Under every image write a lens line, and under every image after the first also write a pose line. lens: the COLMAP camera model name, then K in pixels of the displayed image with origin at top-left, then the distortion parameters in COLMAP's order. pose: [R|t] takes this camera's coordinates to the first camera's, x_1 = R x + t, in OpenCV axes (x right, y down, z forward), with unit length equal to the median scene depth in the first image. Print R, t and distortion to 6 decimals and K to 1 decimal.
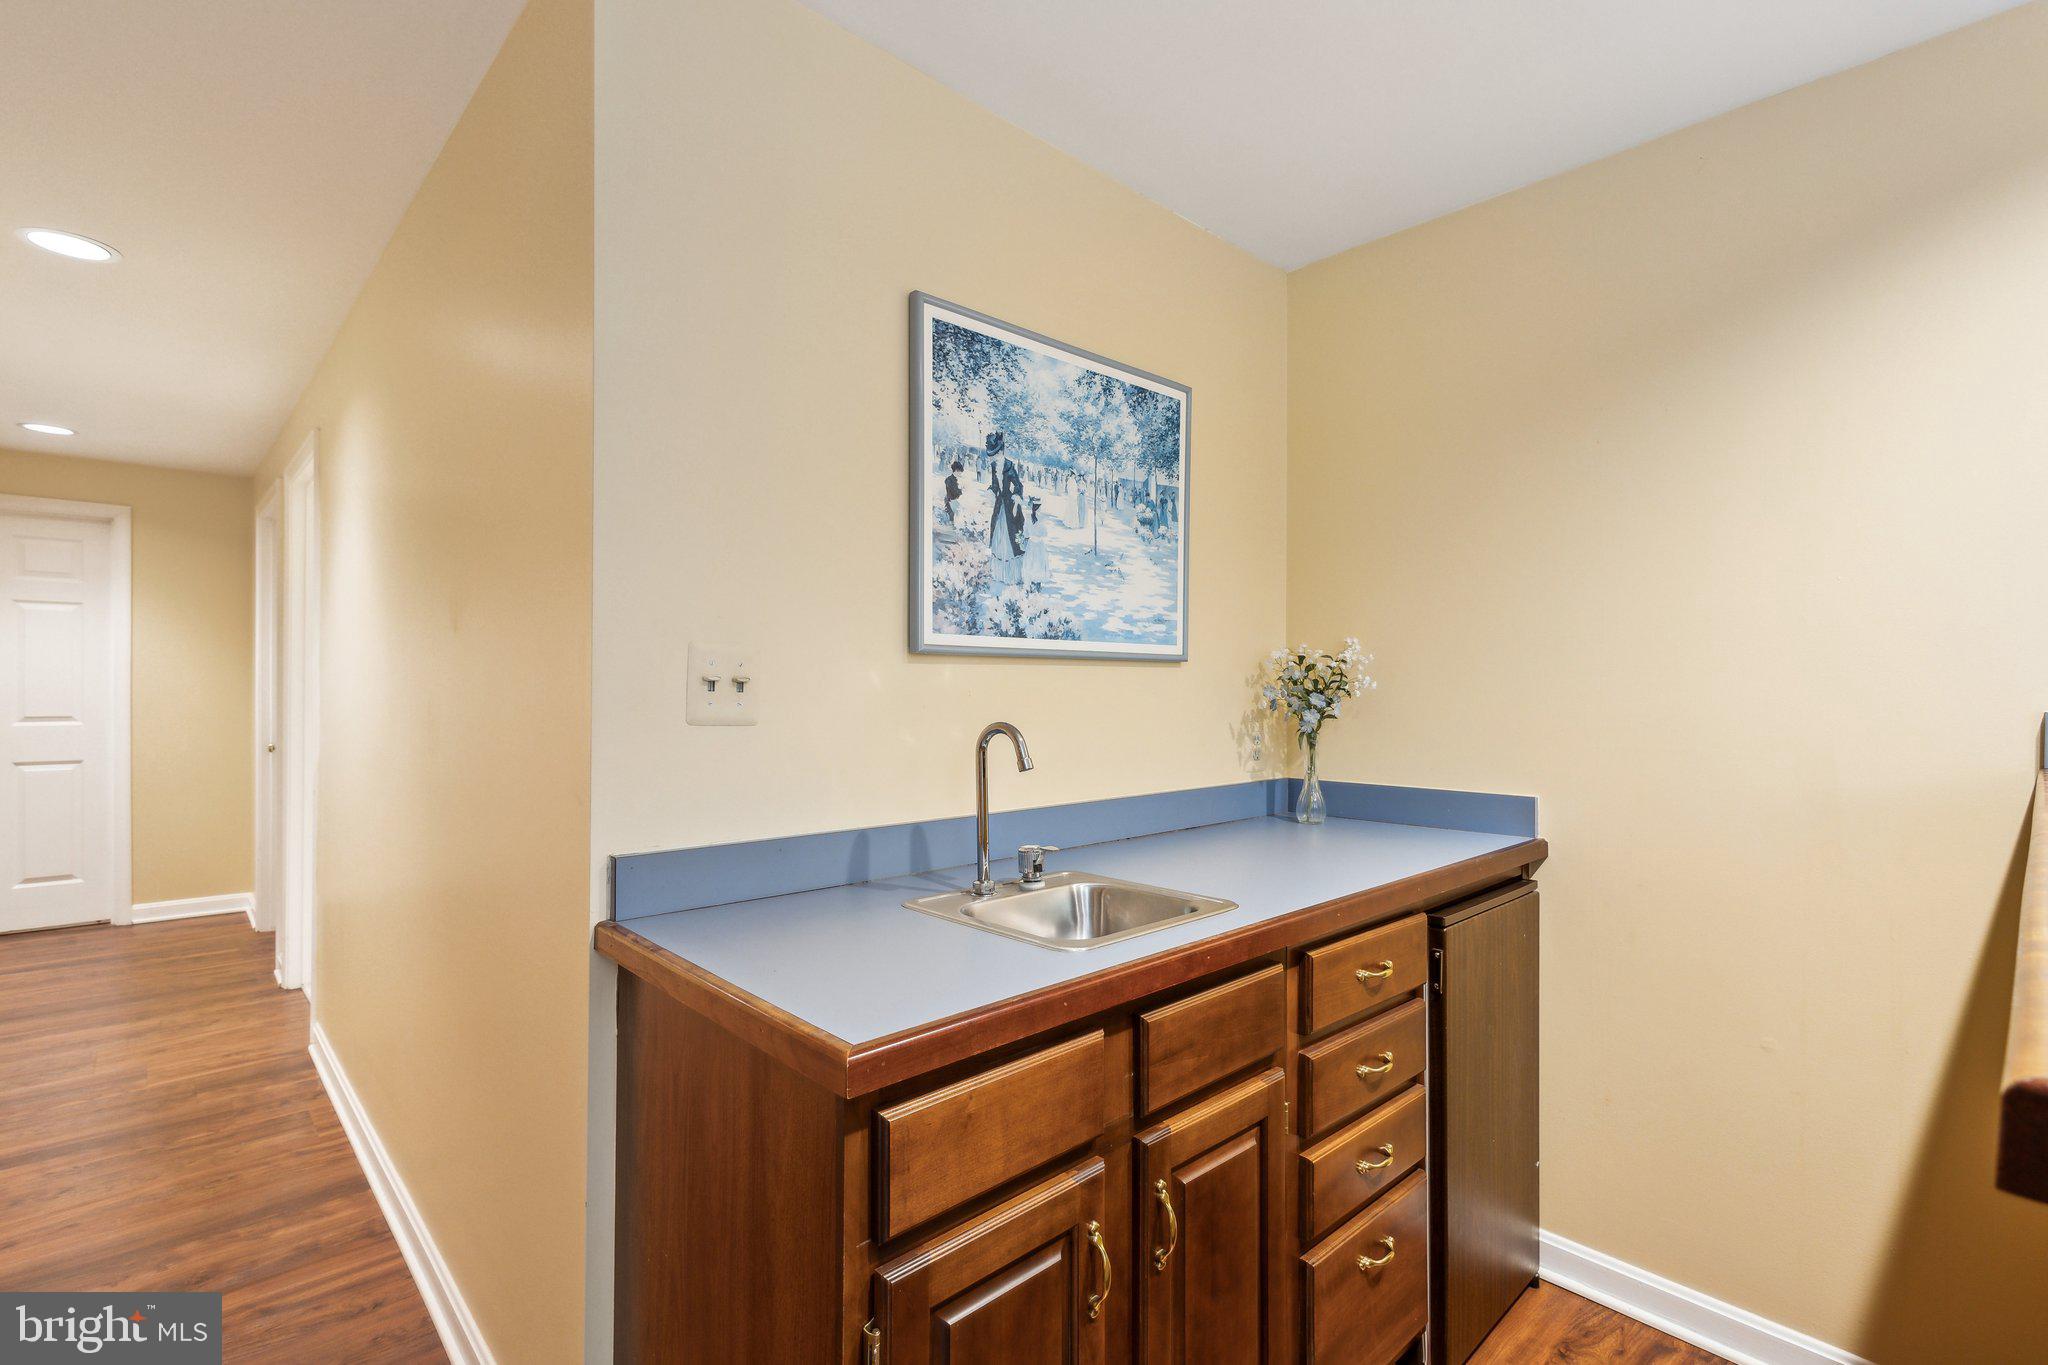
lens RADIAL K [[941.9, 0, 1022.3], [0, 941.9, 687.5], [0, 0, 1]] dist [0.004703, 0.000322]
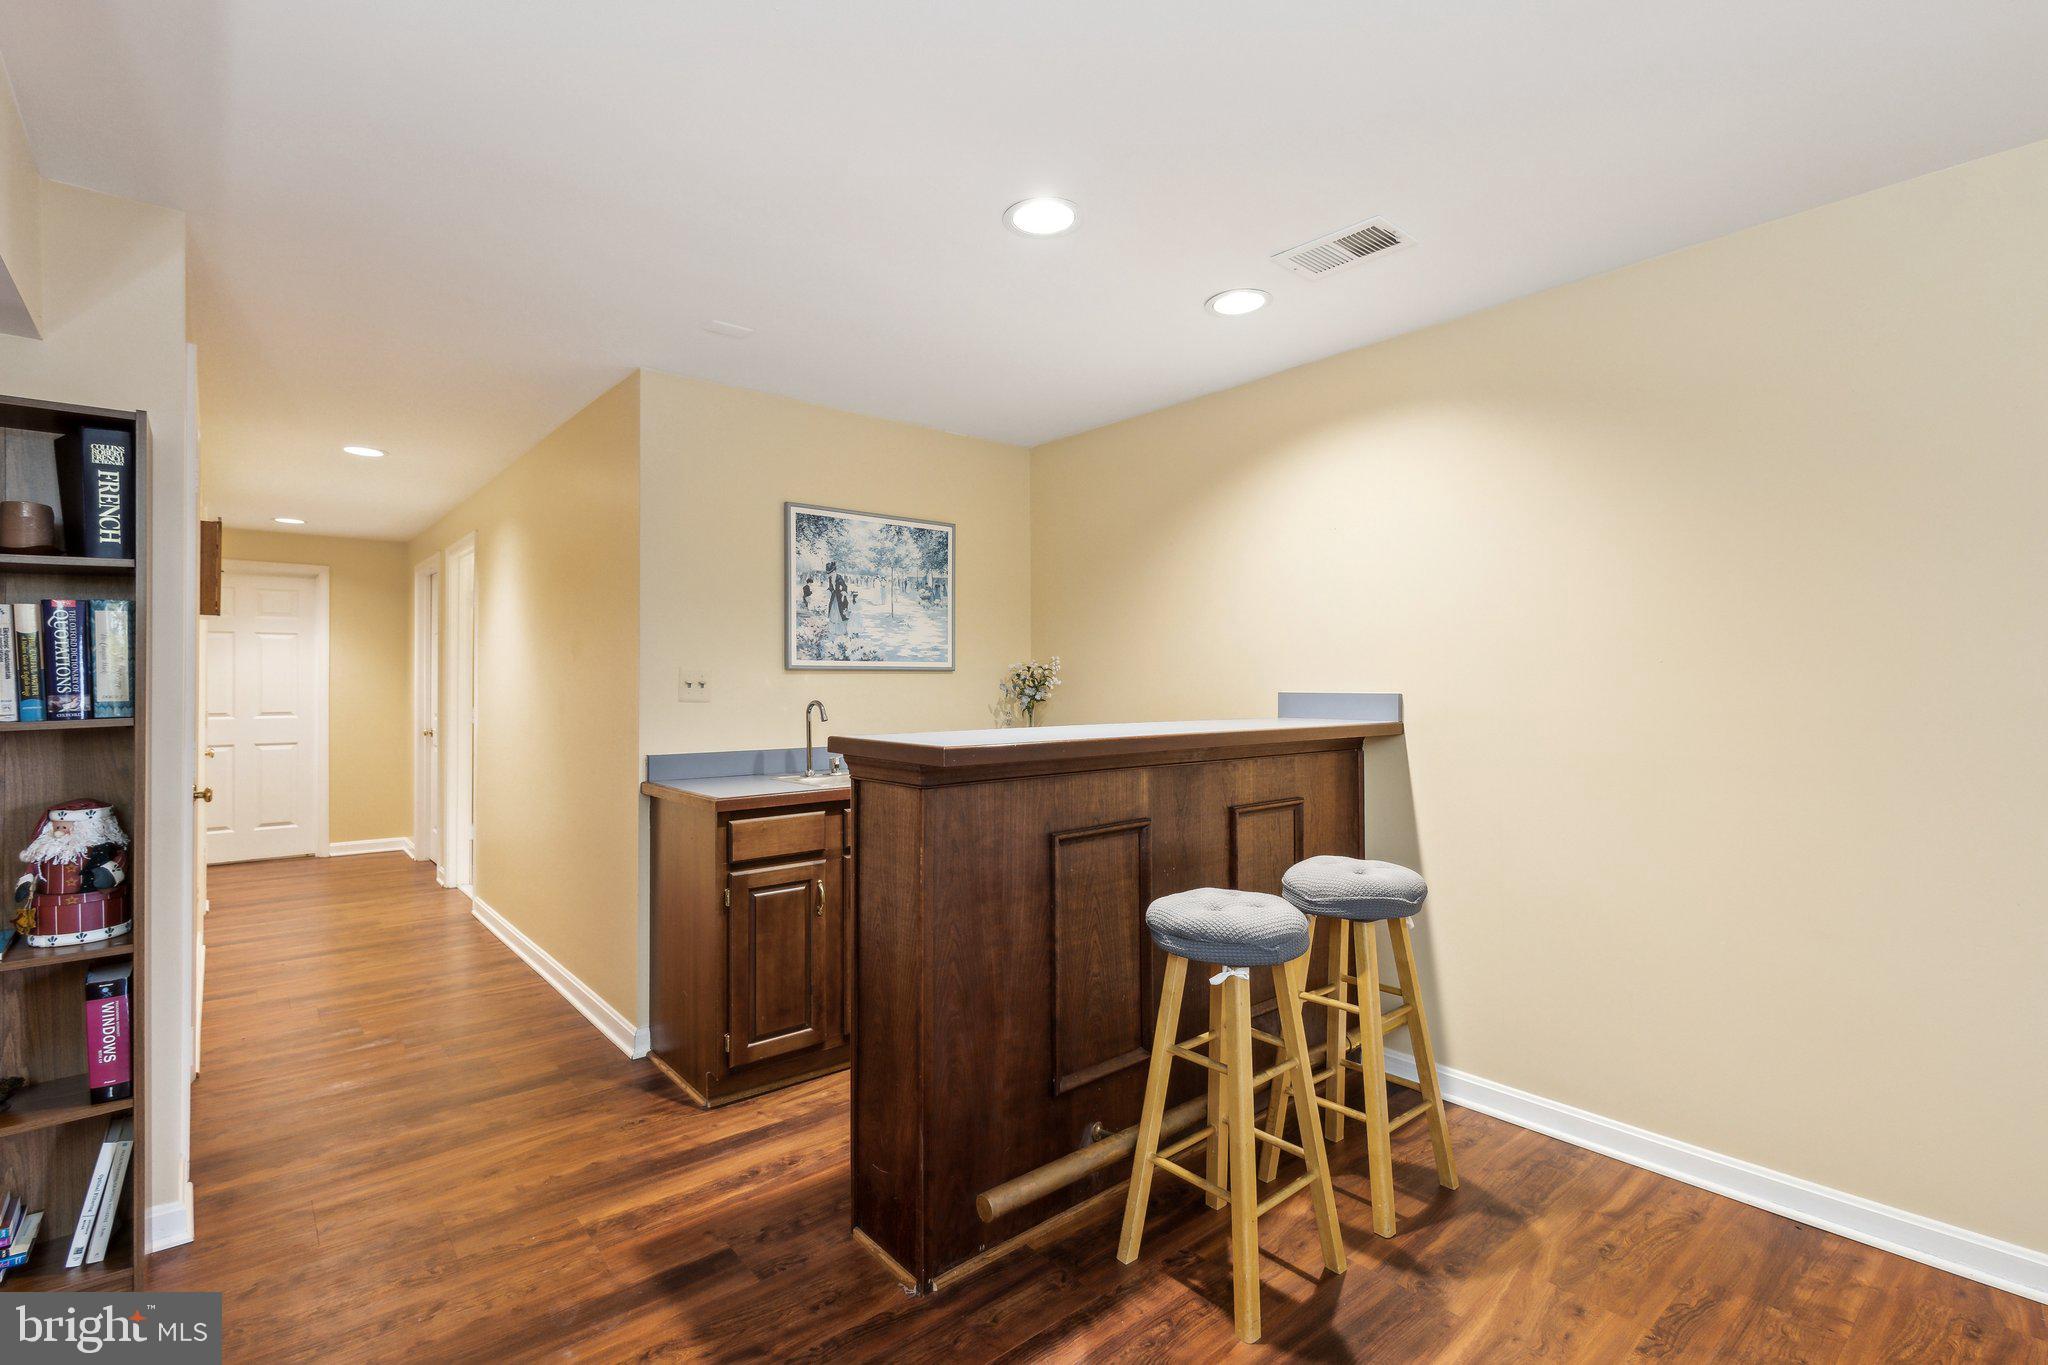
lens RADIAL K [[941.9, 0, 1025.5], [0, 941.9, 676.7], [0, 0, 1]] dist [0.004703, 0.000322]
pose [[0.998918, -0.008676, -0.045699, 0.477554], [0.008114, 0.999889, -0.012478, 0.010030], [0.045802, 0.012094, 0.998877, -1.016633]]
